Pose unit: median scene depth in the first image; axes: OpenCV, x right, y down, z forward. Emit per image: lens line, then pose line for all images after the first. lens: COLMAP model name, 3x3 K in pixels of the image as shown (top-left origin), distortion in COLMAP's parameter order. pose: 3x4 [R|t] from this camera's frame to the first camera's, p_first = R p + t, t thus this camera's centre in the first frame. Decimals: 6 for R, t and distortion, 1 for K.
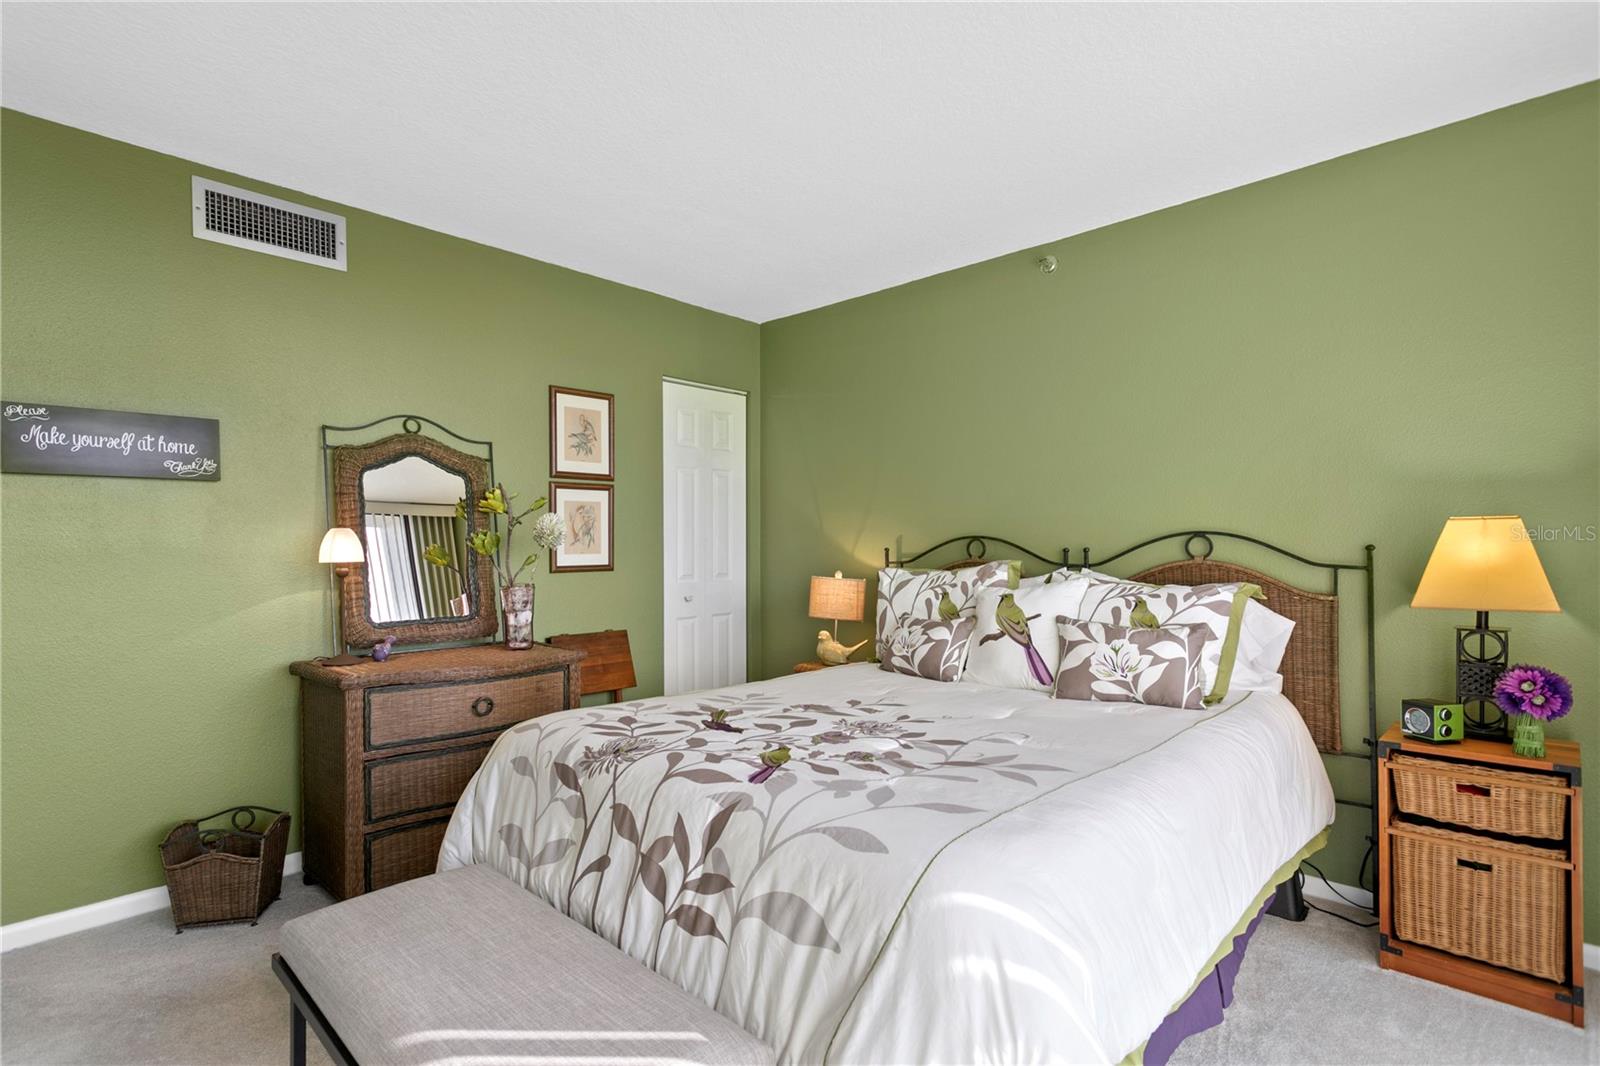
lens RADIAL K [[764.2, 0, 779.6], [0, 764.2, 536.3], [0, 0, 1]] dist [0.001715, 0.001463]
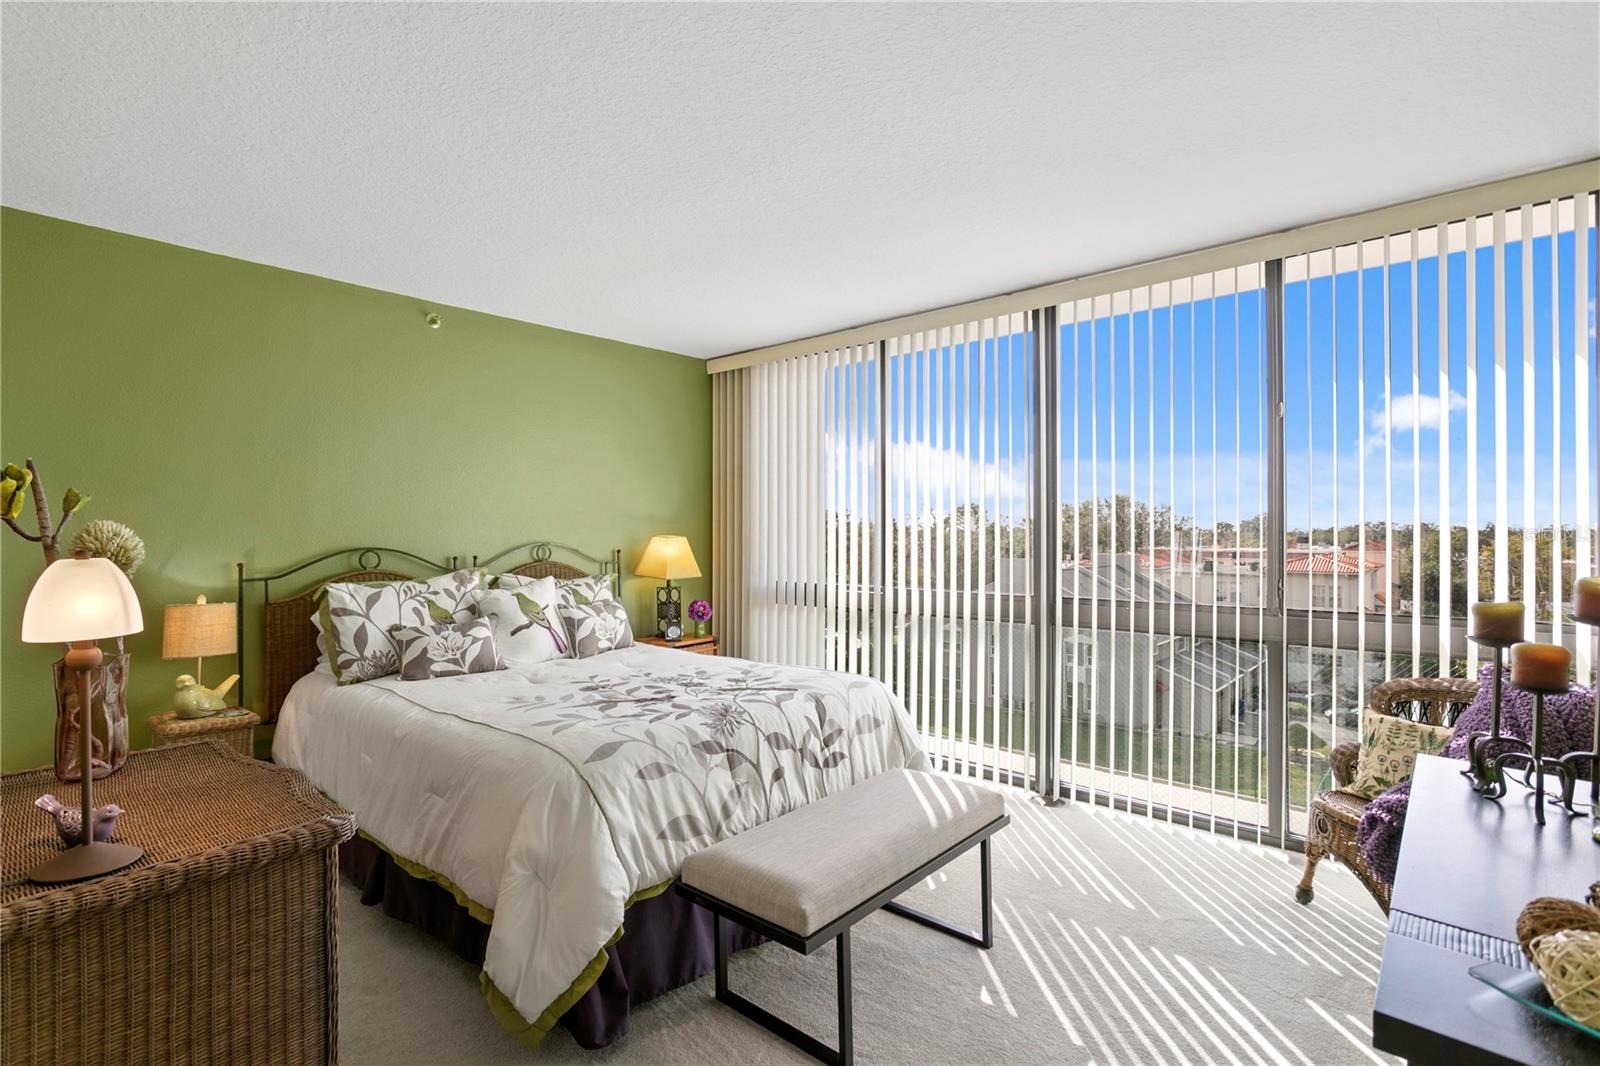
lens RADIAL K [[764.2, 0, 779.6], [0, 764.2, 536.3], [0, 0, 1]] dist [0.001715, 0.001463]
pose [[-0.032442, -0.003038, 0.999469, -1.004389], [-0.002192, 0.999993, 0.002968, -0.024562], [-0.999471, -0.002094, -0.032449, 0.607281]]
